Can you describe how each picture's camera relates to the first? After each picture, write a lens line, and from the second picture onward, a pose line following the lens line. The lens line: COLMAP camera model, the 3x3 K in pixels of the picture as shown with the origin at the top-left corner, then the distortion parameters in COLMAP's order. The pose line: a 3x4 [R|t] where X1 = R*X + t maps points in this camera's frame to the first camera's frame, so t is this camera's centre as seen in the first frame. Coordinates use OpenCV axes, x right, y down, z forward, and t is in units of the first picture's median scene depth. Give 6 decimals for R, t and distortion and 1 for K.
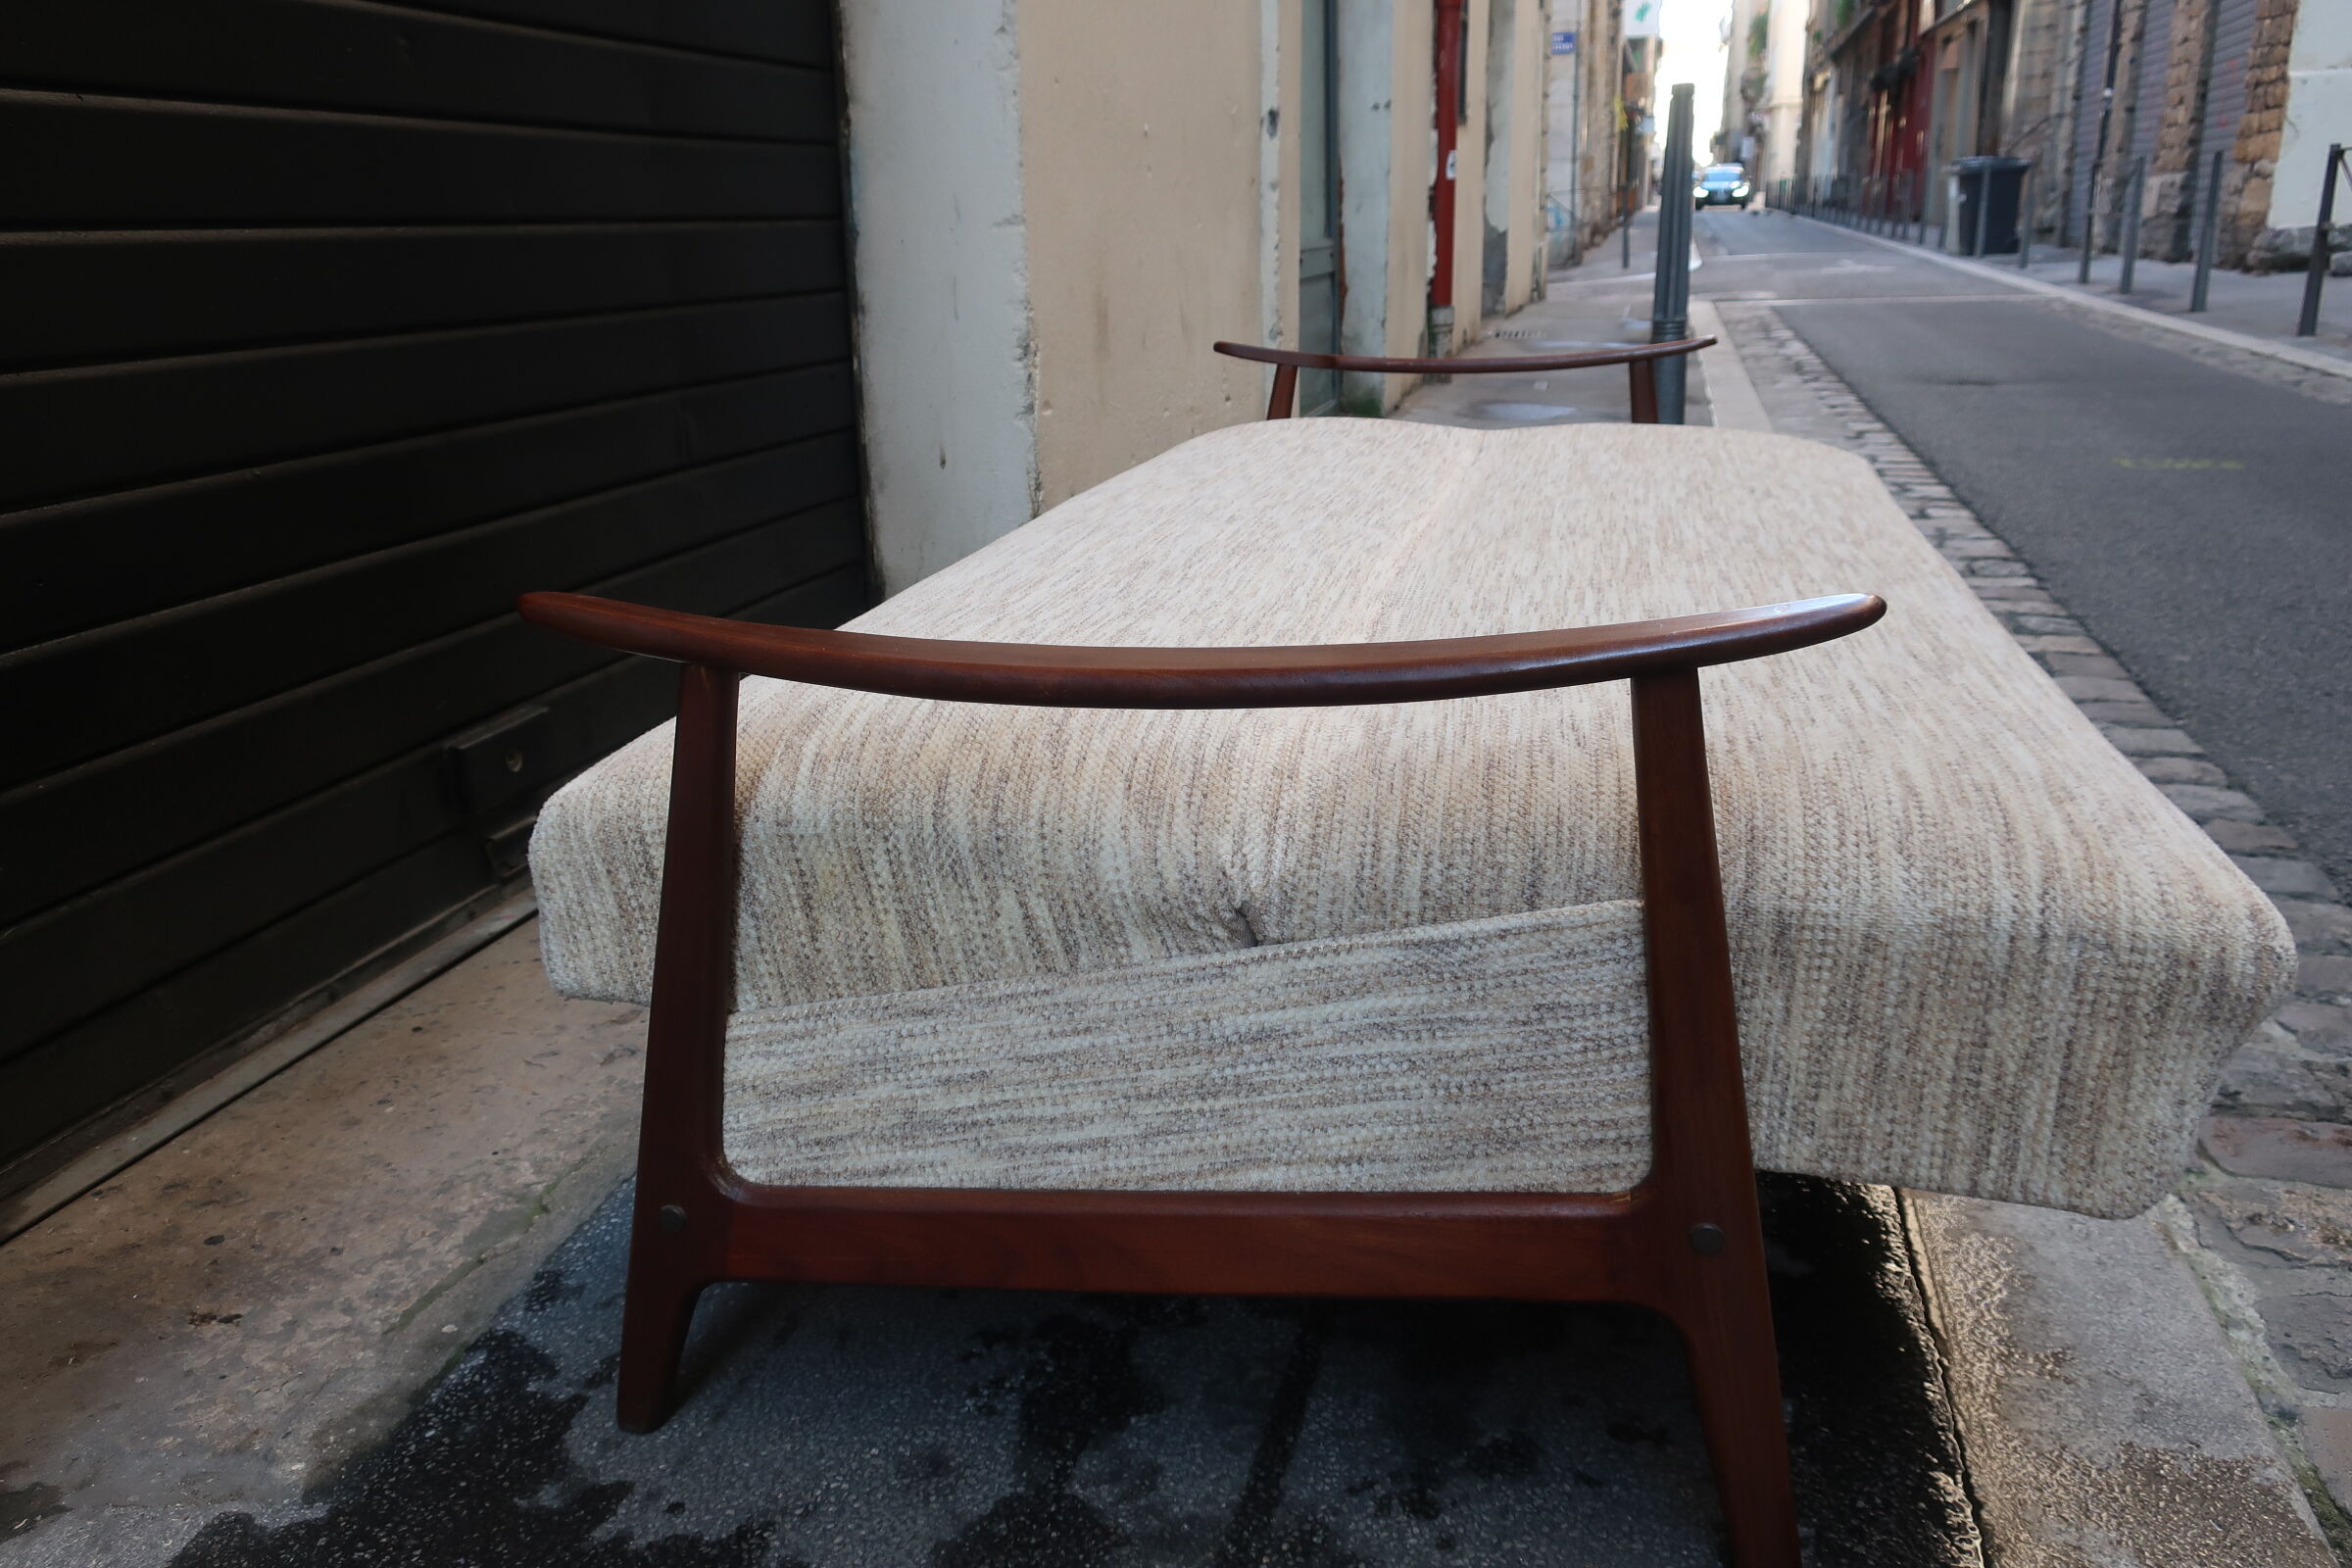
lens RADIAL K [[1854.1, 0, 1141.3], [0, 1854.1, 775.7], [0, 0, 1]] dist [0.008502, -0.004124]
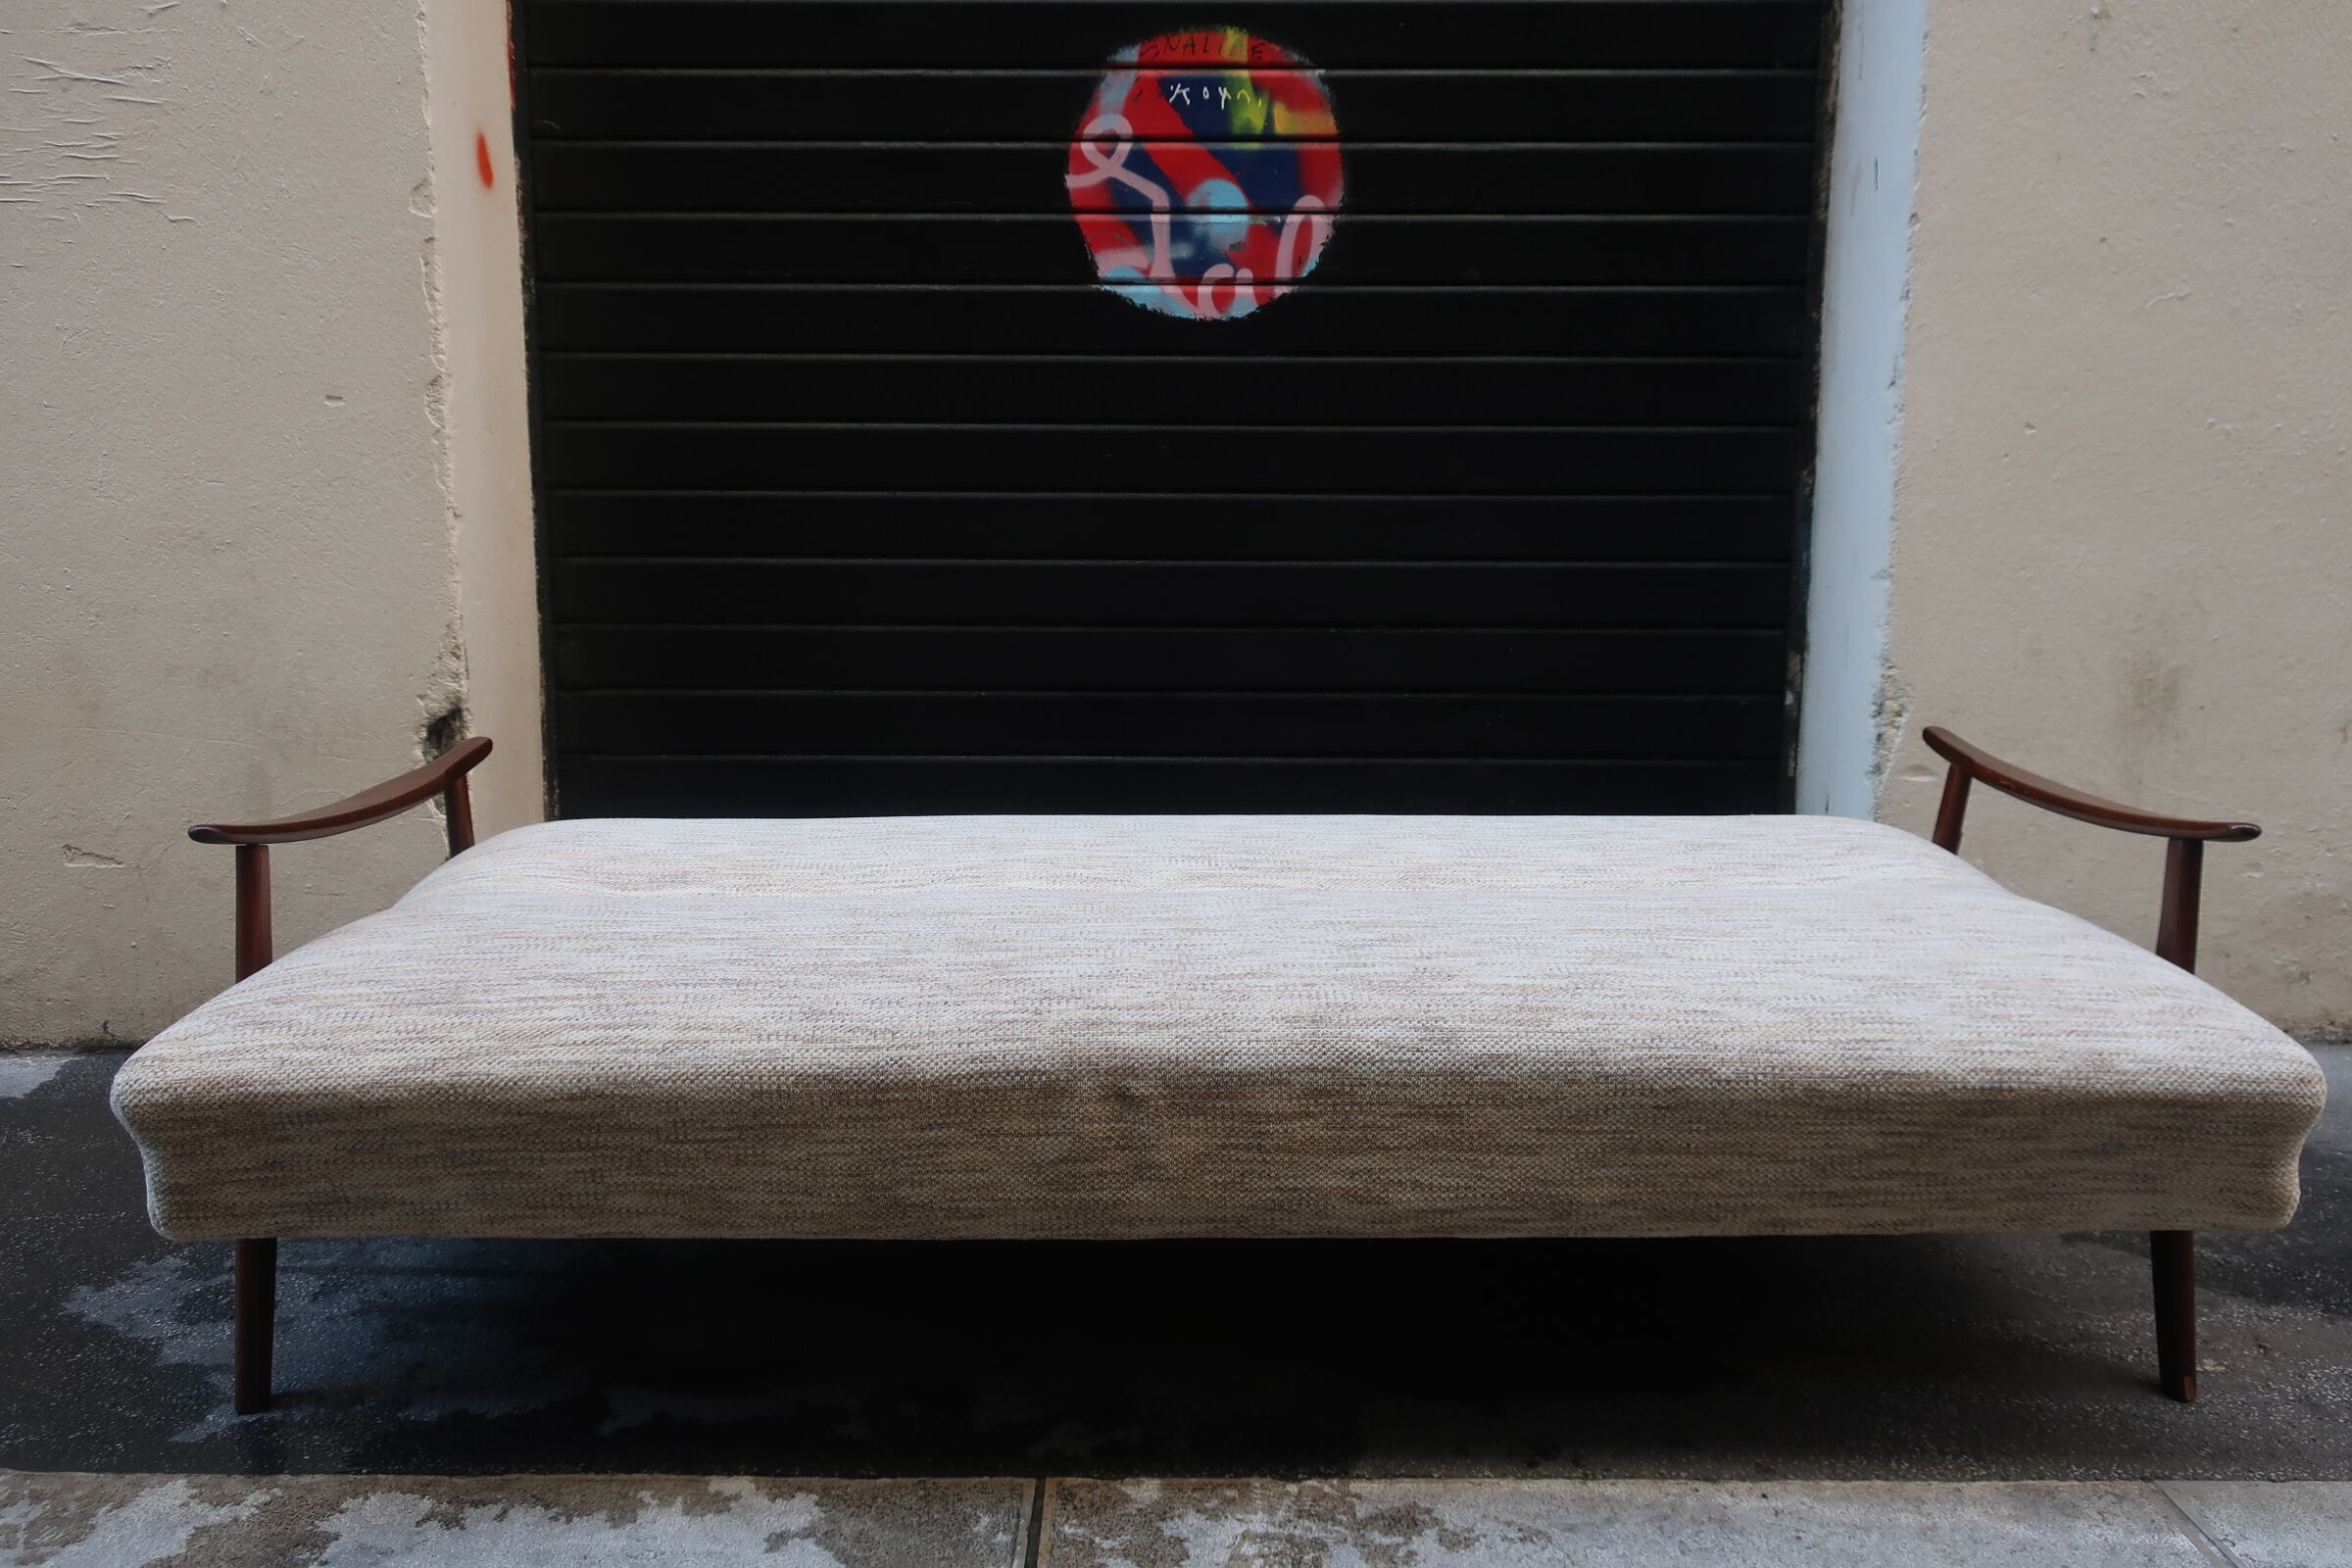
lens RADIAL K [[1854.1, 0, 1157.8], [0, 1854.1, 785.7], [0, 0, 1]] dist [0.008502, -0.004124]
pose [[0.233293, 0.181098, -0.955394, 1.668252], [-0.278989, 0.953665, 0.112645, -0.435282], [0.931525, 0.240265, 0.273008, 0.920617]]
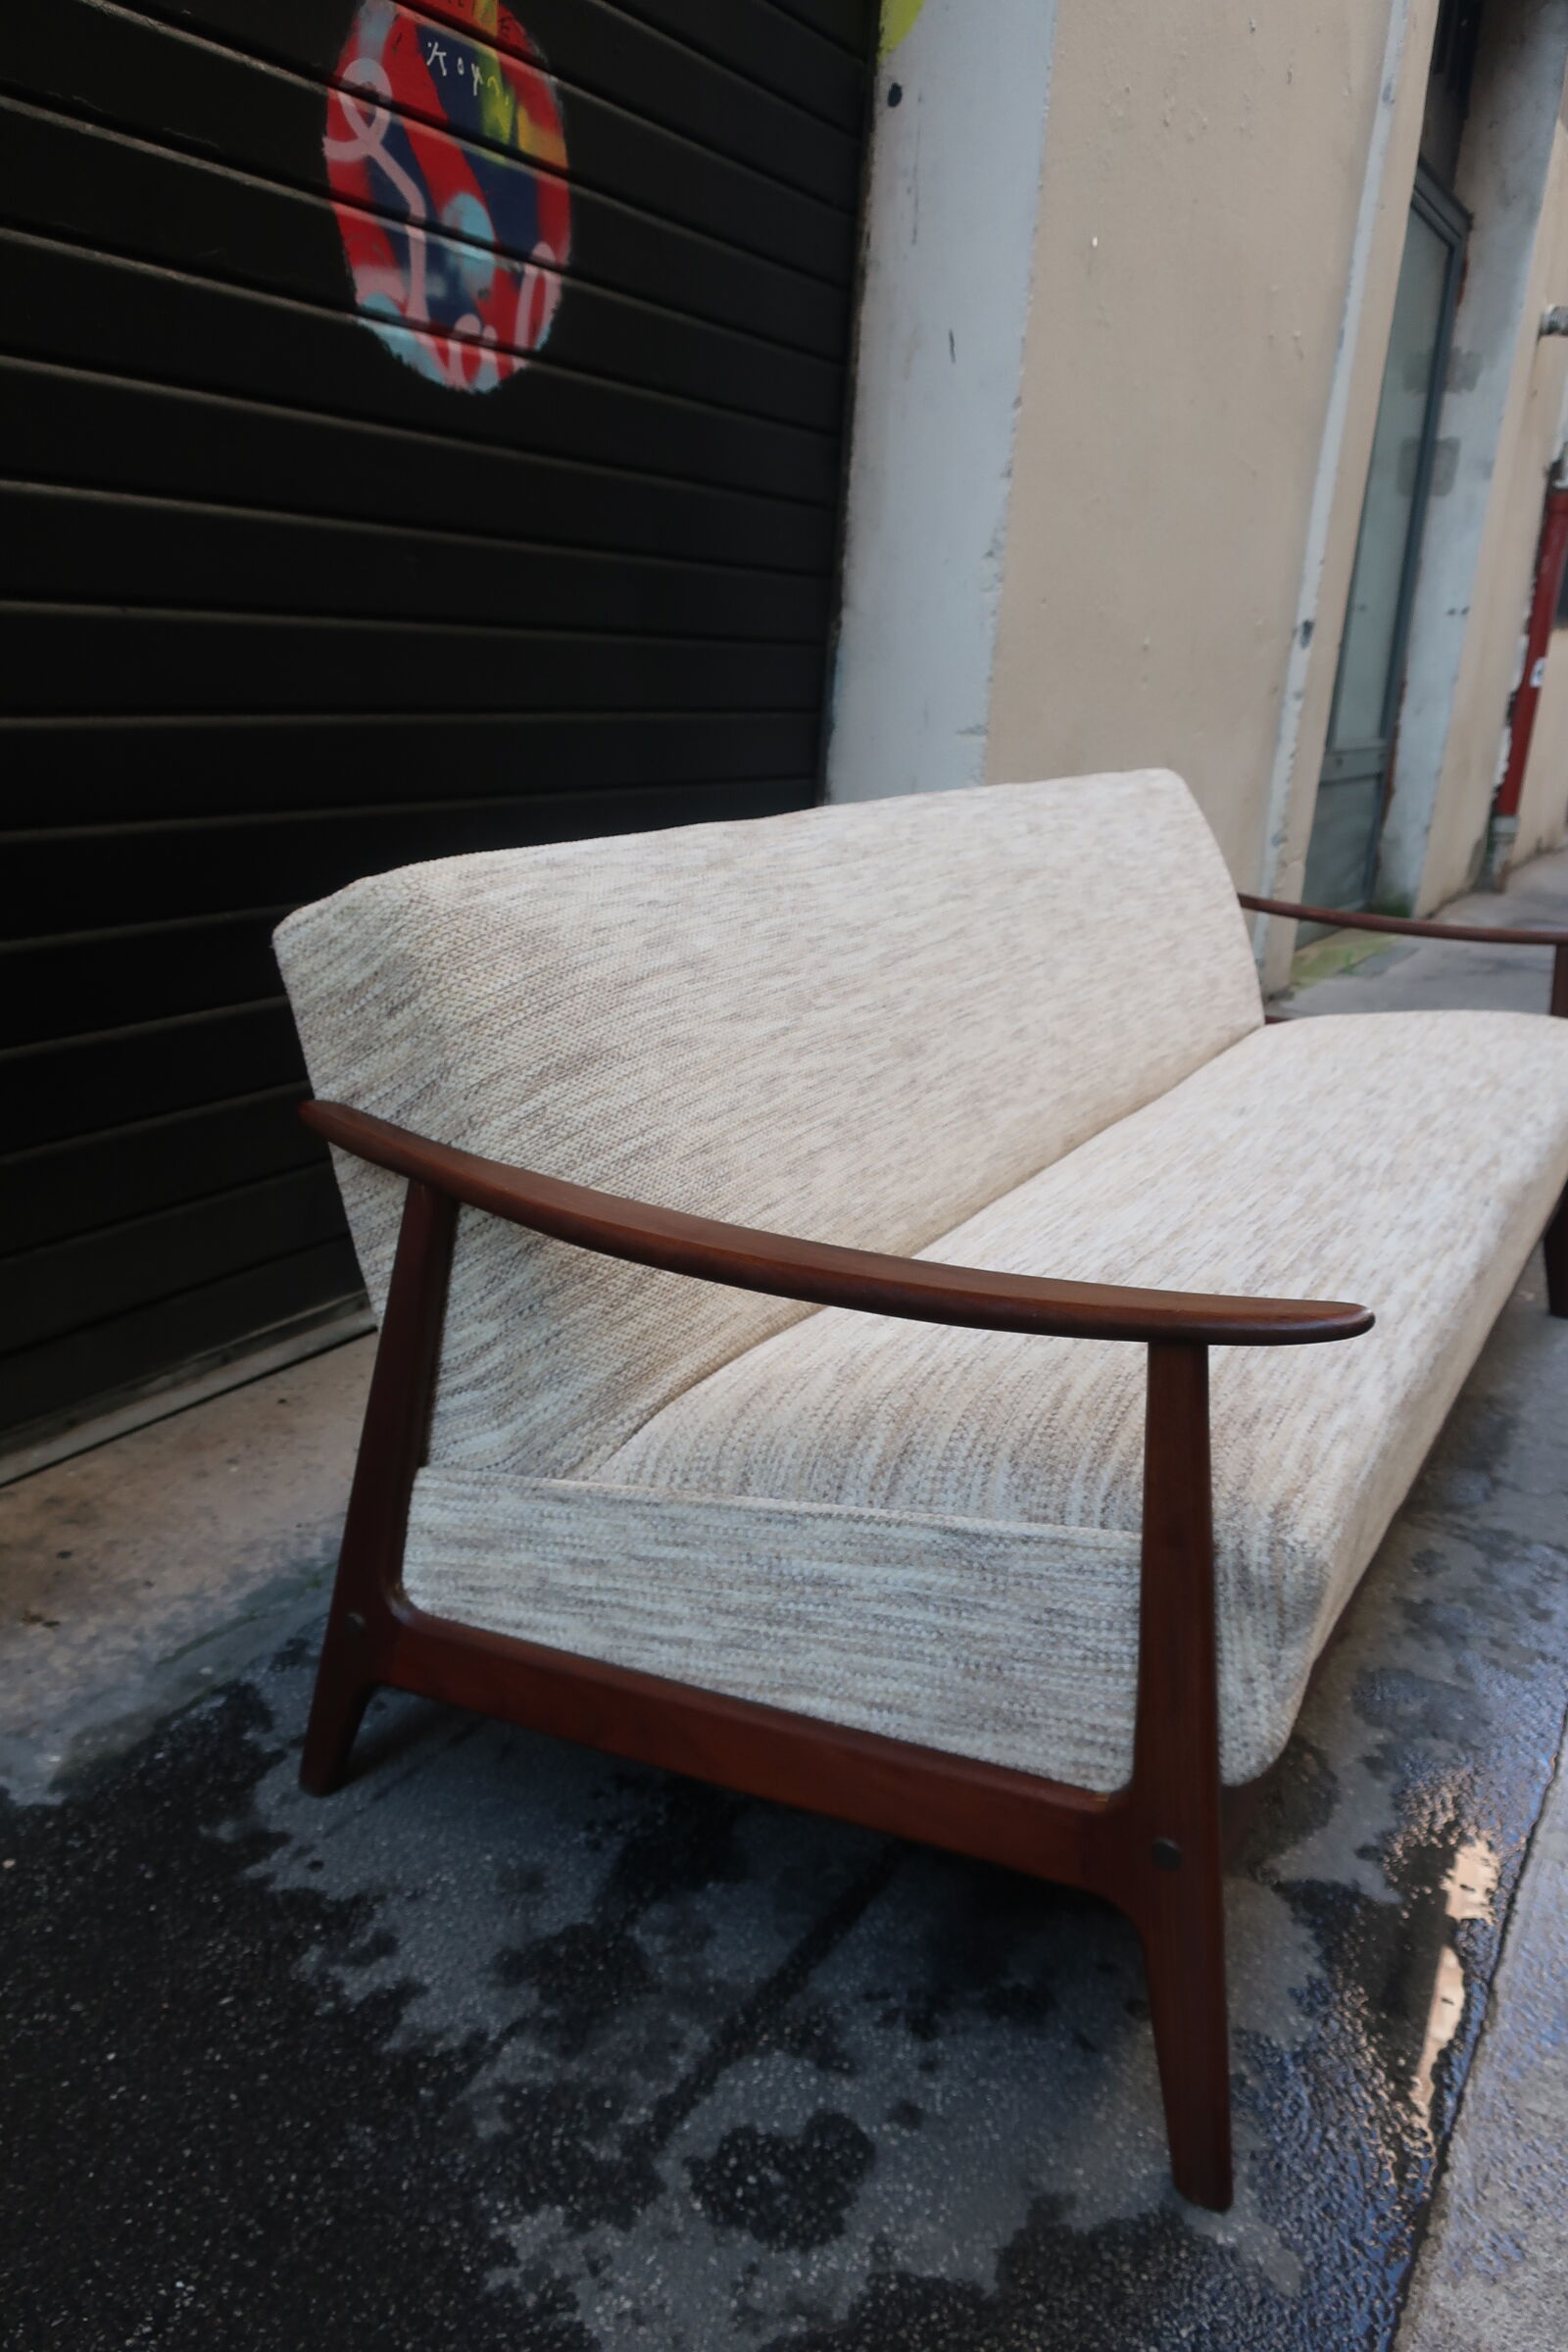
lens RADIAL K [[1854.1, 0, 795.5], [0, 1854.1, 1166.7], [0, 0, 1]] dist [0.008502, -0.004124]
pose [[0.961841, 0.155146, -0.225372, 0.235096], [-0.156842, 0.987568, 0.010471, -0.105713], [0.224194, 0.025276, 0.974217, -0.100914]]
